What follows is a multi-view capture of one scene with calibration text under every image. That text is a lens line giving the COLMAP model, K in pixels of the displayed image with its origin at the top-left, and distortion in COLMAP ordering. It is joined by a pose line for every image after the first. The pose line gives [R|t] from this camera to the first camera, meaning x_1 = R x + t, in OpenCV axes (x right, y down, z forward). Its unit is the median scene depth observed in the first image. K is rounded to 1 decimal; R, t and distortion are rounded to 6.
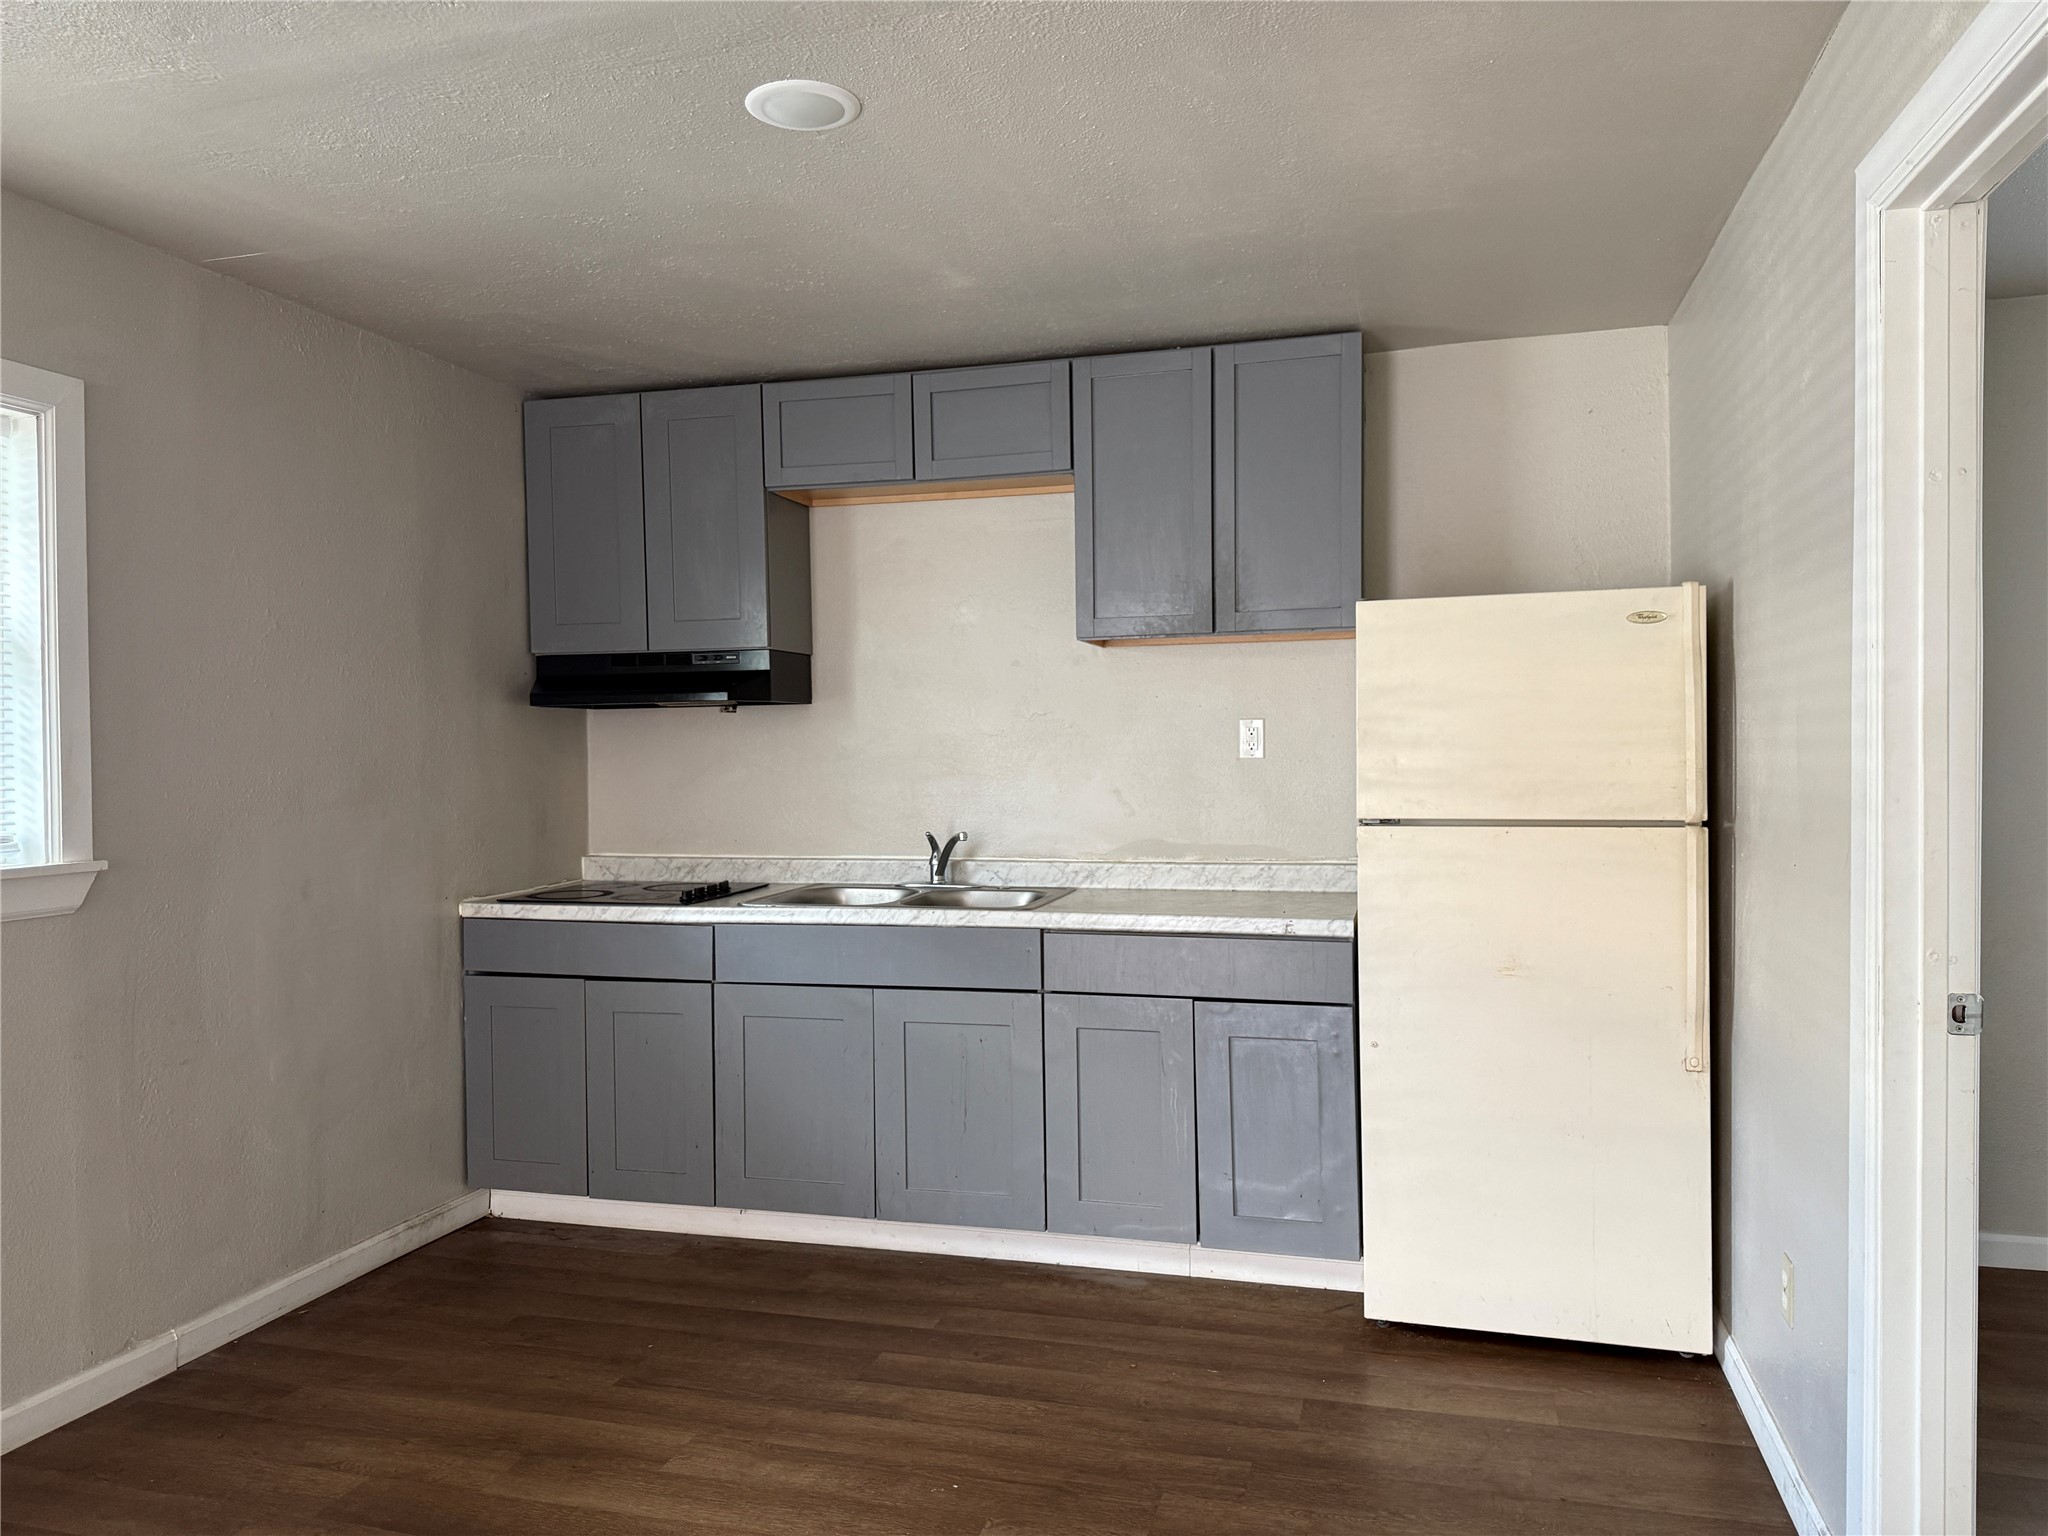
lens RADIAL K [[1429.0, 0, 1017.6], [0, 1429.0, 788.8], [0, 0, 1]] dist [0.086722, -0.147112]
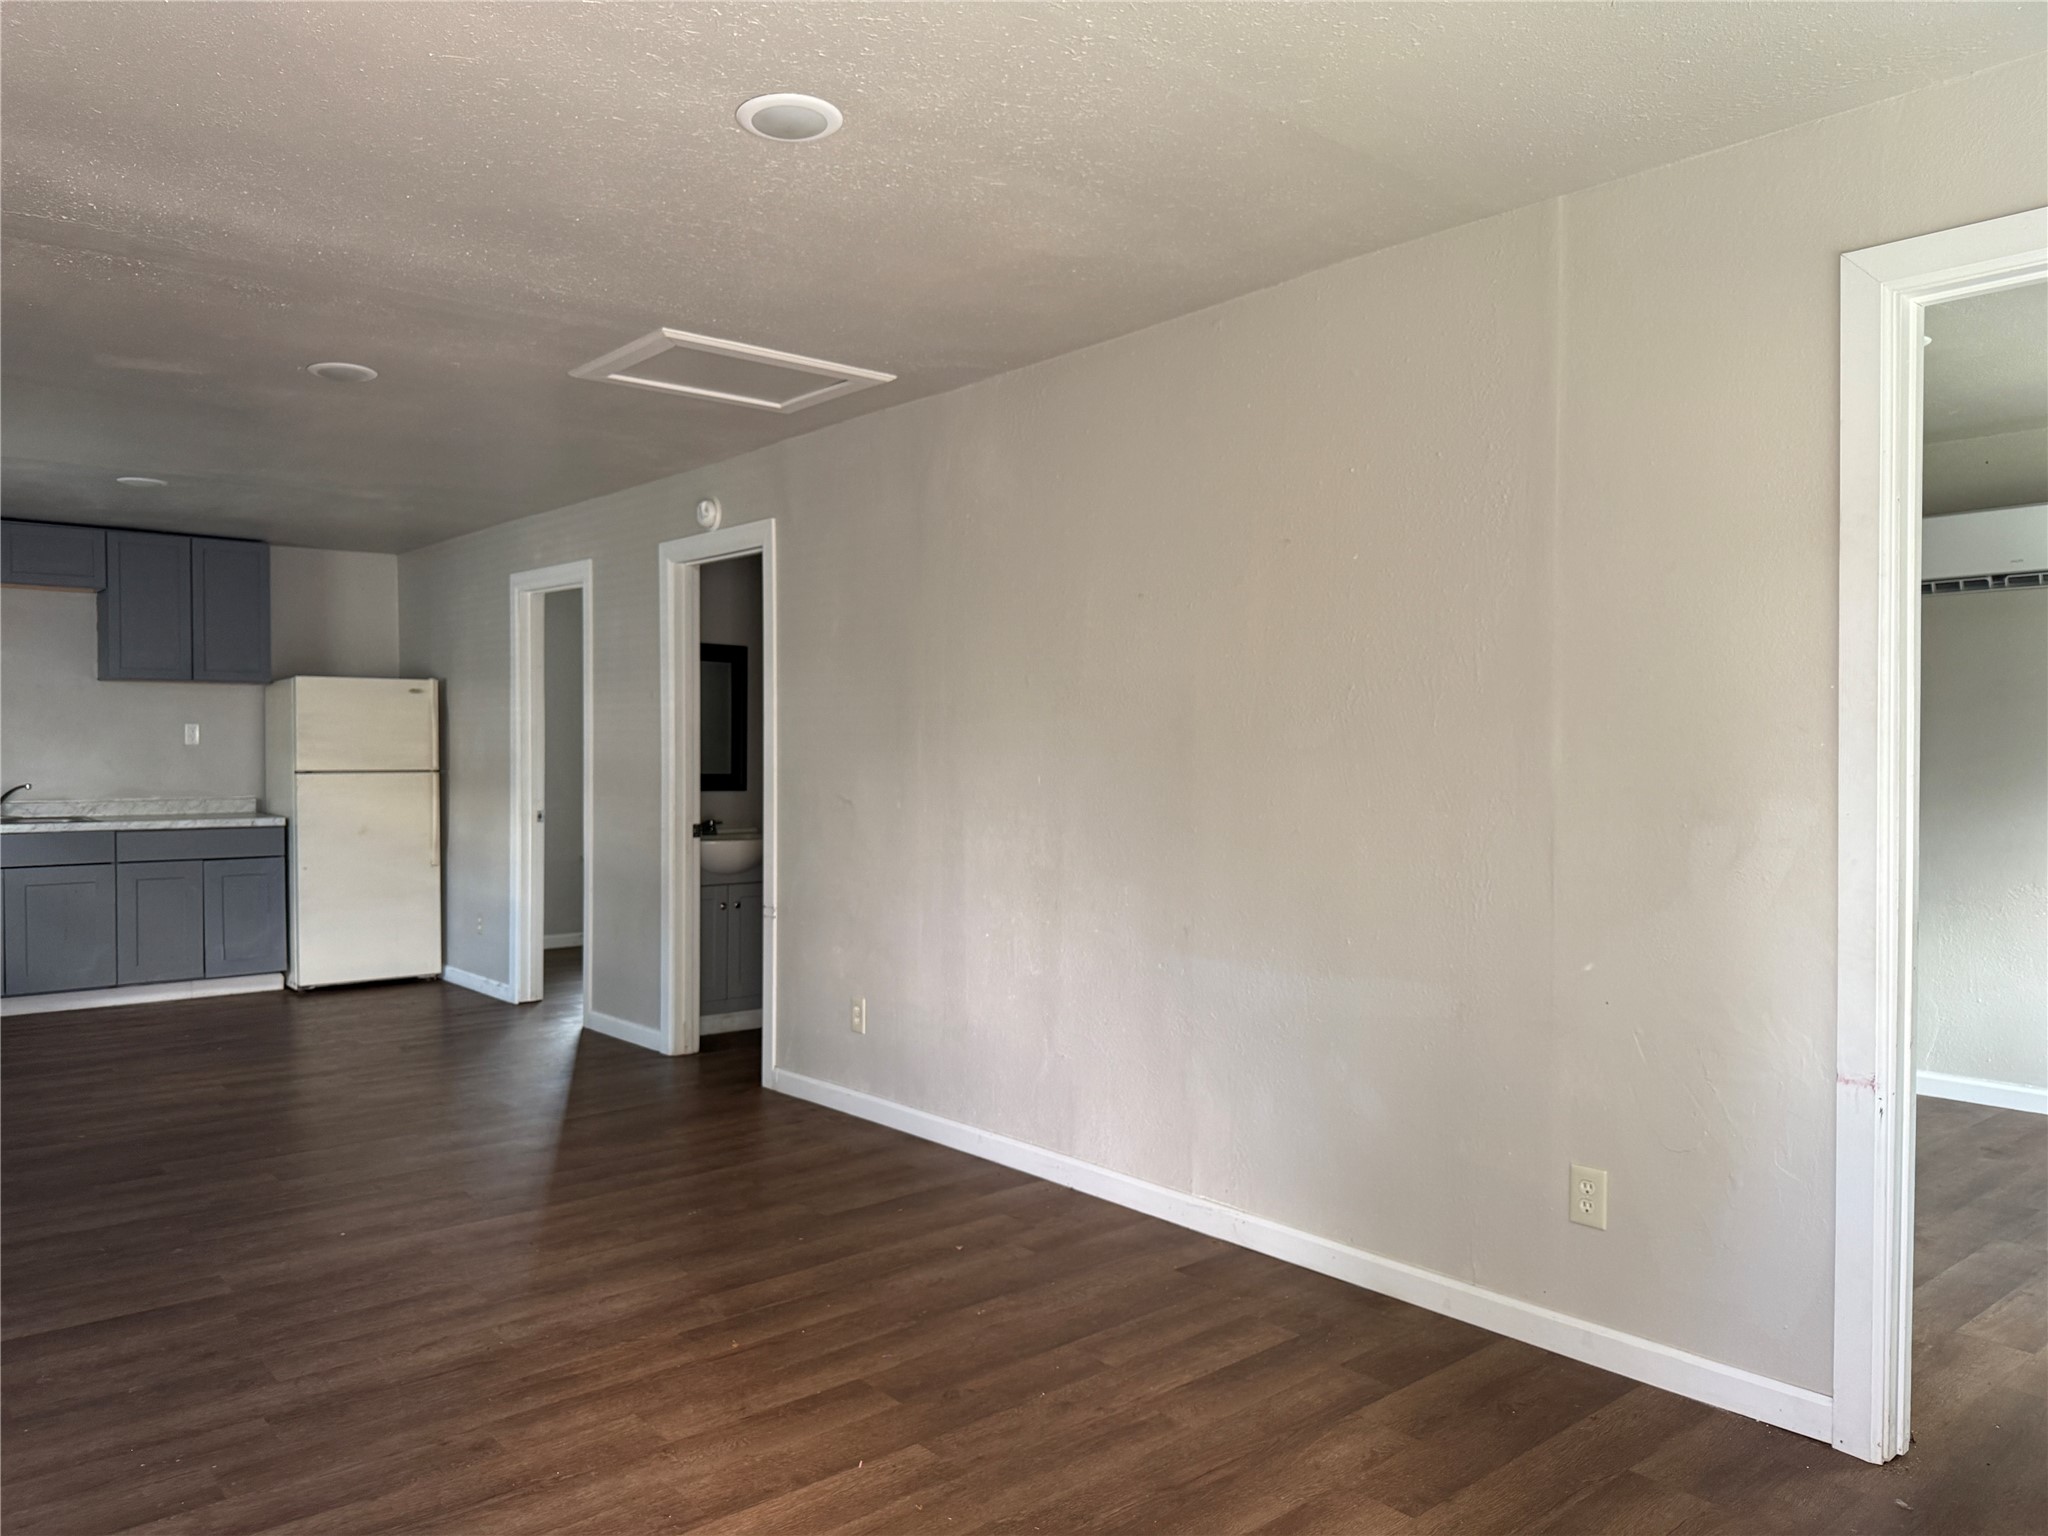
lens RADIAL K [[1485.5, 0, 1021.7], [0, 1485.5, 768.3], [0, 0, 1]] dist [0.004107, -0.003739]
pose [[0.558797, 0.000575, 0.829304, -0.978318], [0.011597, 0.999897, -0.008507, 0.045474], [-0.829223, 0.014371, 0.558733, -1.157955]]
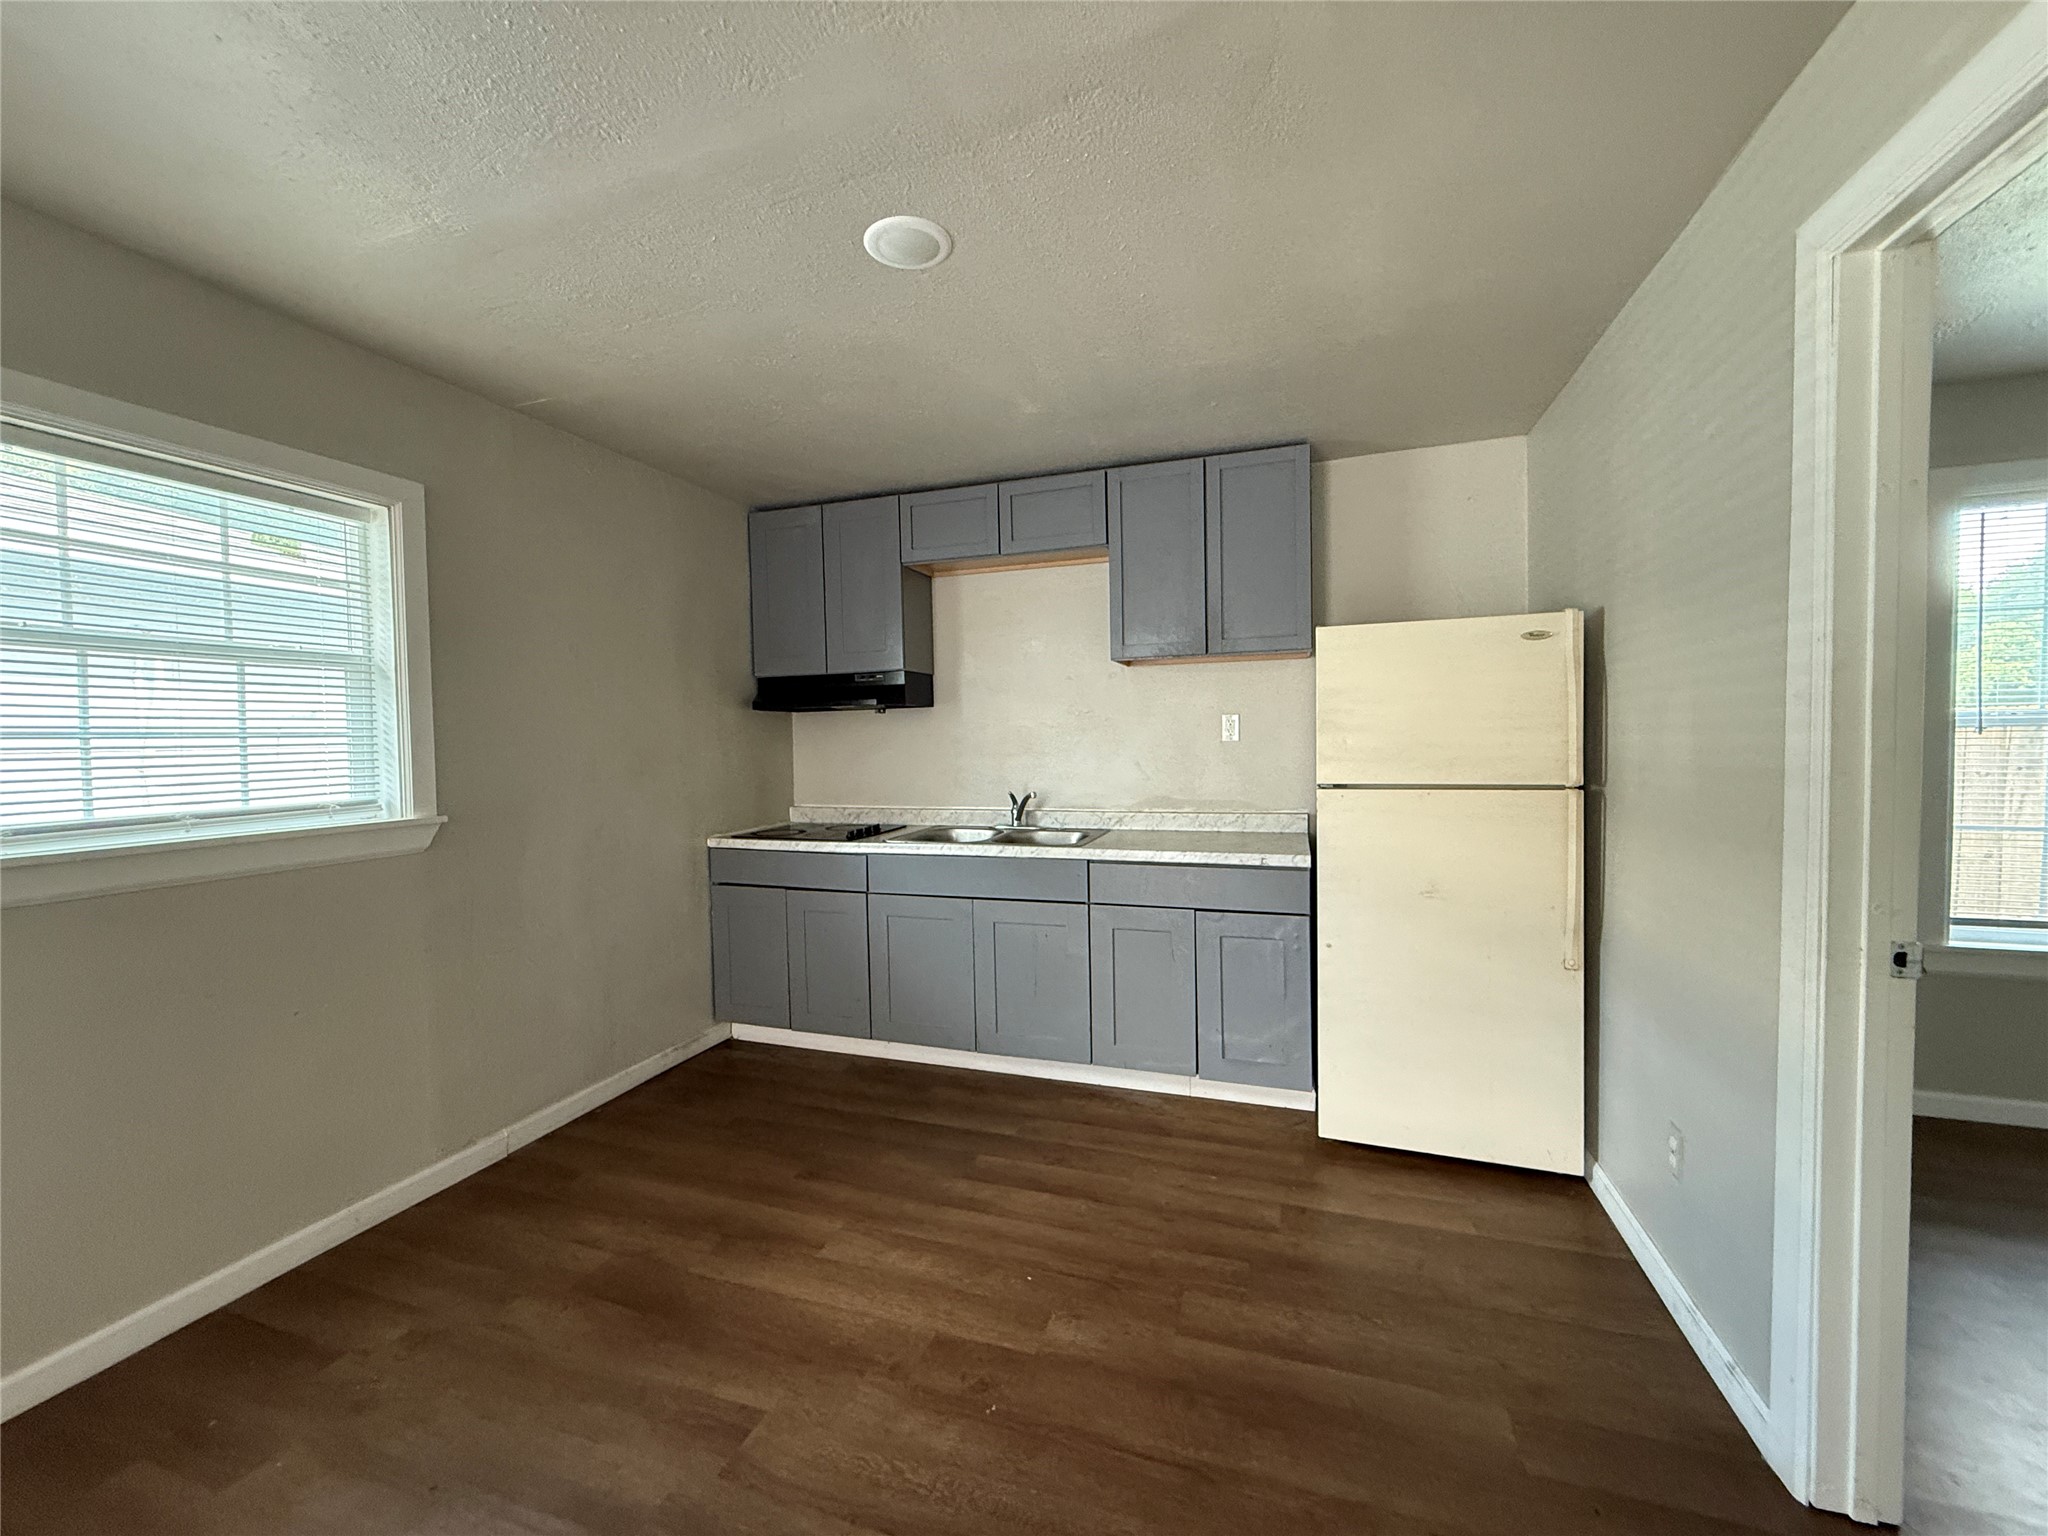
lens RADIAL K [[814.3, 0, 1015.3], [0, 814.3, 768.7], [0, 0, 1]] dist [-0.011853, 0.000001]
pose [[0.998024, -0.003650, -0.062732, -0.004734], [0.004309, 0.999937, 0.010377, -0.003094], [0.062690, -0.010627, 0.997976, 0.178226]]
